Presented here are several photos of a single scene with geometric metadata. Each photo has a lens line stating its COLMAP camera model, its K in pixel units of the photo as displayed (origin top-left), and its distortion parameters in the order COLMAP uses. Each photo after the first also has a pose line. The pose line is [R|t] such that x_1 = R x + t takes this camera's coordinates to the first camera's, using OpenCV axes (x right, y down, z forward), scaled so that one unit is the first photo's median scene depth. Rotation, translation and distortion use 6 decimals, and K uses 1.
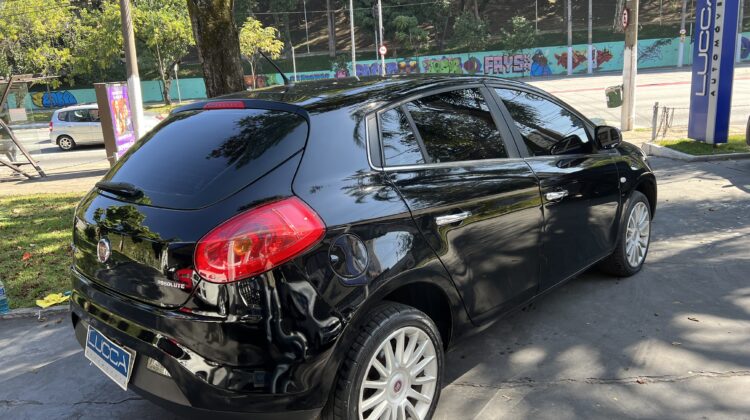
lens RADIAL K [[570.1, 0, 373.8], [0, 570.1, 209.2], [0, 0, 1]] dist [0.070860, -0.099339]
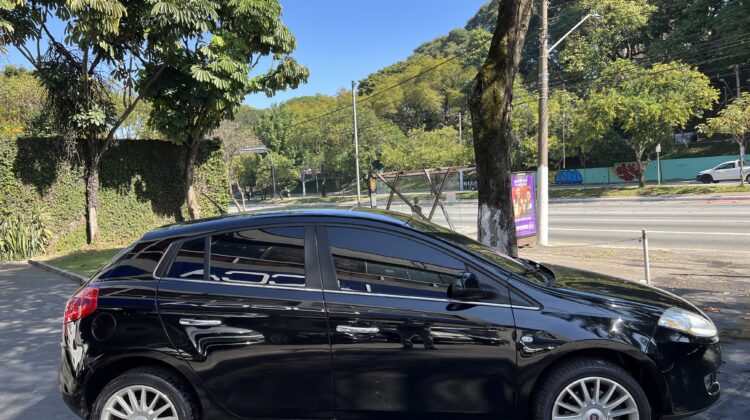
lens RADIAL K [[570.1, 0, 372.9], [0, 570.1, 213.7], [0, 0, 1]] dist [0.070860, -0.099339]
pose [[0.615608, 0.067843, -0.785127, 1.616867], [-0.157907, 0.986701, -0.038552, -0.282895], [0.772070, 0.147710, 0.618134, 0.468826]]
